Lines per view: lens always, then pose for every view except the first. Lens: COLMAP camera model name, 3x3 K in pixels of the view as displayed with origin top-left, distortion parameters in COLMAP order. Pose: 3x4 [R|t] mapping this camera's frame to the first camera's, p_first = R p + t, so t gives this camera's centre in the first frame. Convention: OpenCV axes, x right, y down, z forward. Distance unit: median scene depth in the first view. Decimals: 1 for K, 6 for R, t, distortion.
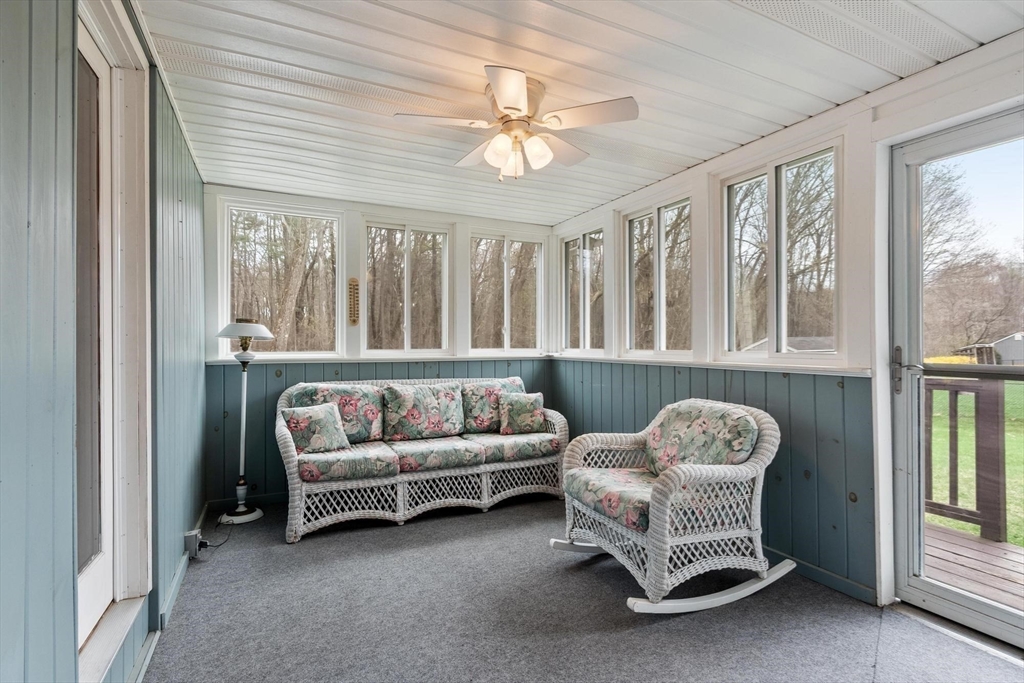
lens RADIAL K [[477.2, 0, 512.0], [0, 477.2, 341.5], [0, 0, 1]] dist [-0.000156, -0.000881]
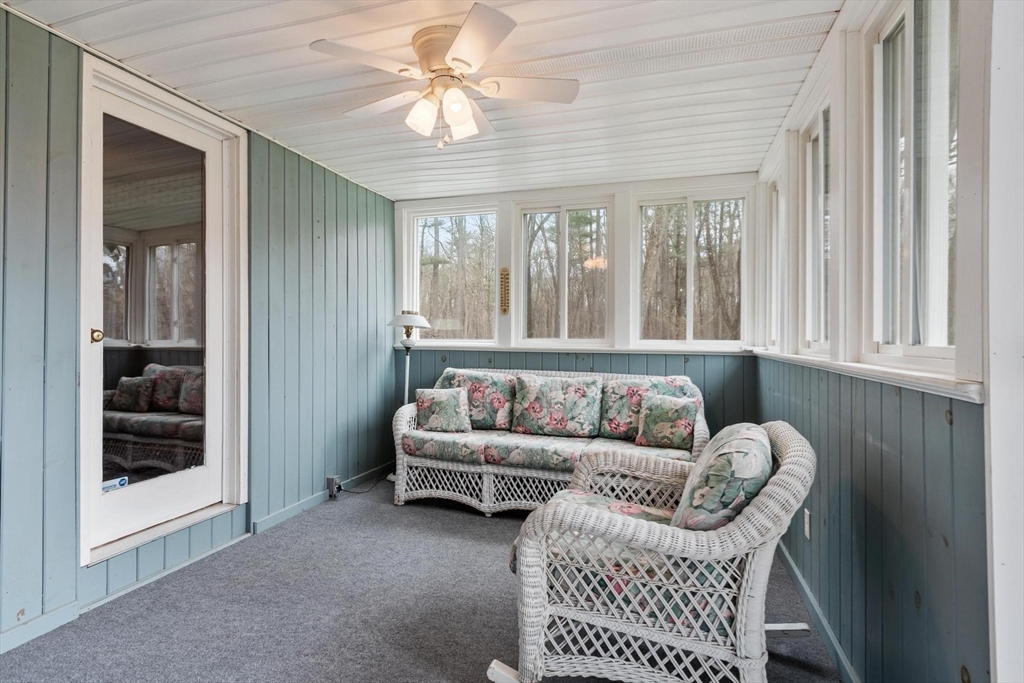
lens RADIAL K [[515.3, 0, 511.8], [0, 515.3, 335.2], [0, 0, 1]] dist [-0.004868, -0.000194]
pose [[0.717213, 0.003075, -0.696848, 0.521817], [-0.004847, 0.999988, -0.000577, 0.012702], [0.696837, 0.003792, 0.717219, 0.270000]]
